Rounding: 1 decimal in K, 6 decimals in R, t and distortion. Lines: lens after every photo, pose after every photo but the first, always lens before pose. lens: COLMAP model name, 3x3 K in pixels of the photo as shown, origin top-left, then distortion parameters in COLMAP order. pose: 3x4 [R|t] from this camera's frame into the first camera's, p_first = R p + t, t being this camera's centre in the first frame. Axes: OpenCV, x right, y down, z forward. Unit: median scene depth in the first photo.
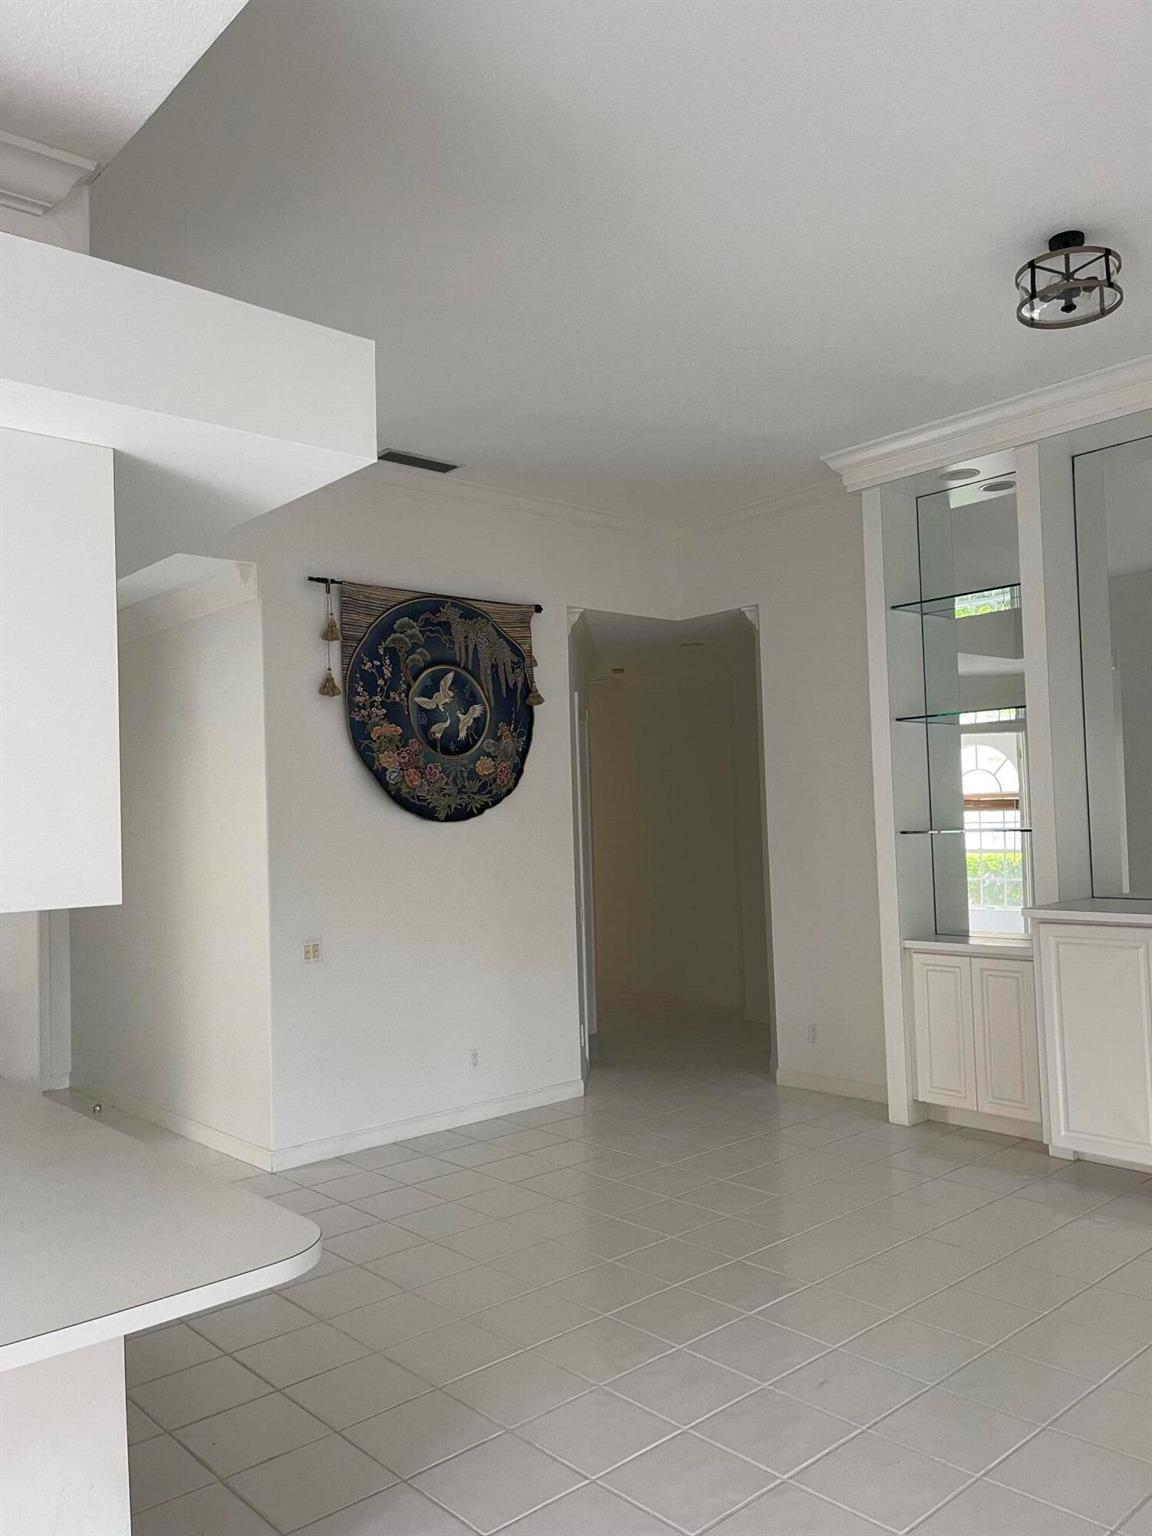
lens RADIAL K [[1163.1, 0, 571.5], [0, 1163.1, 780.3], [0, 0, 1]] dist [0.068218, -0.065583]
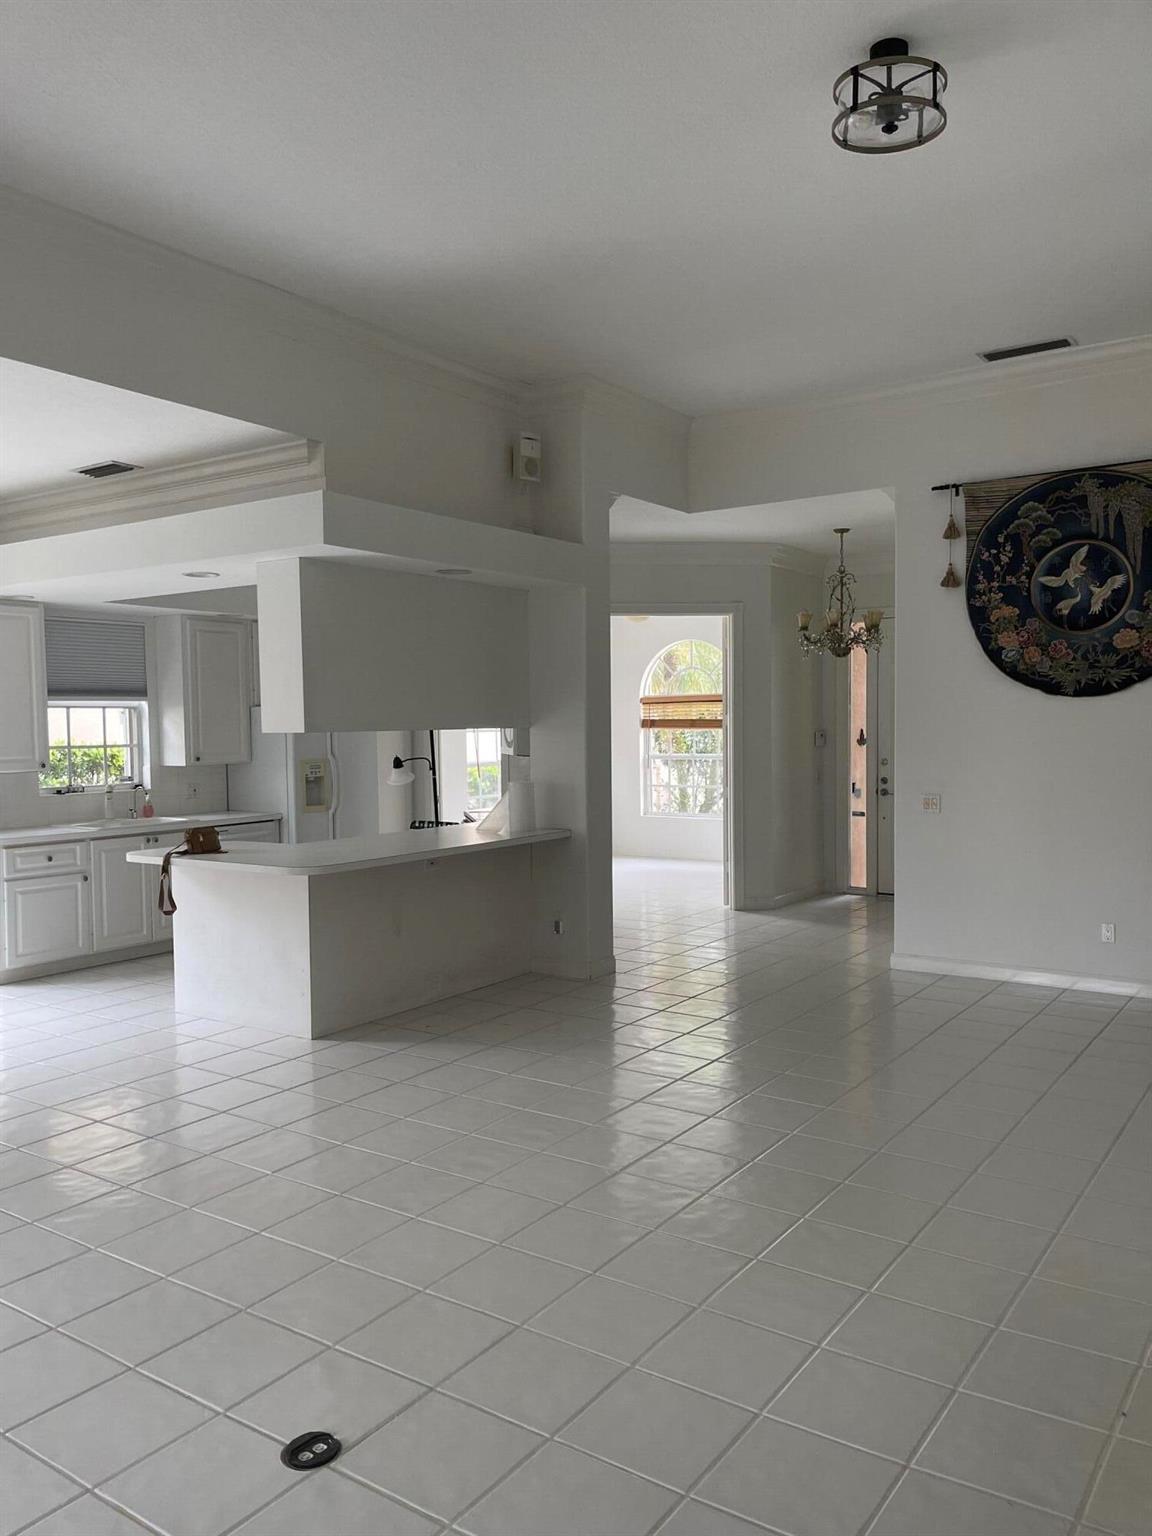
lens RADIAL K [[1163.1, 0, 571.5], [0, 1163.1, 780.3], [0, 0, 1]] dist [0.068218, -0.065583]
pose [[0.222342, 0.079456, -0.971726, 0.807387], [0.038251, 0.995195, 0.090127, -0.001021], [0.974218, -0.057209, 0.218235, 0.346859]]
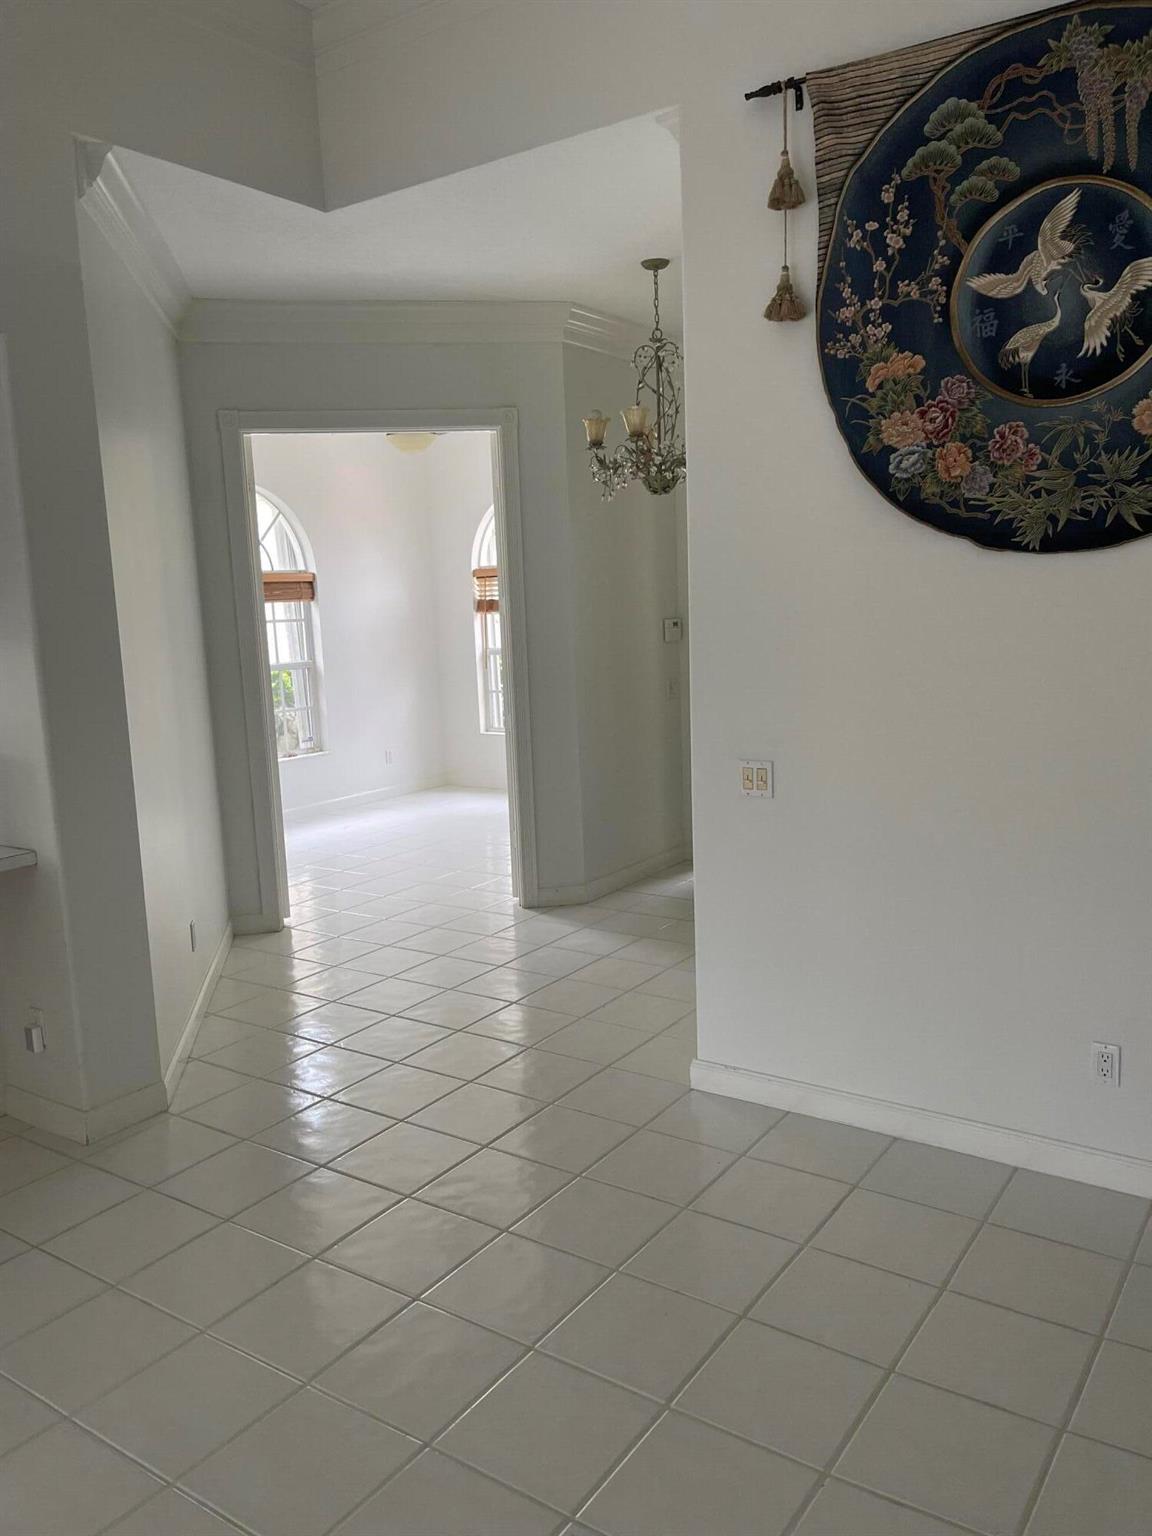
lens RADIAL K [[1162.4, 0, 576.0], [0, 1162.4, 768.0], [0, 0, 1]] dist [0.139169, -0.192302]
pose [[0.229210, 0.170481, -0.958331, 0.311301], [0.062010, 0.979985, 0.189165, 0.019469], [0.971400, -0.102785, 0.214051, 0.723133]]
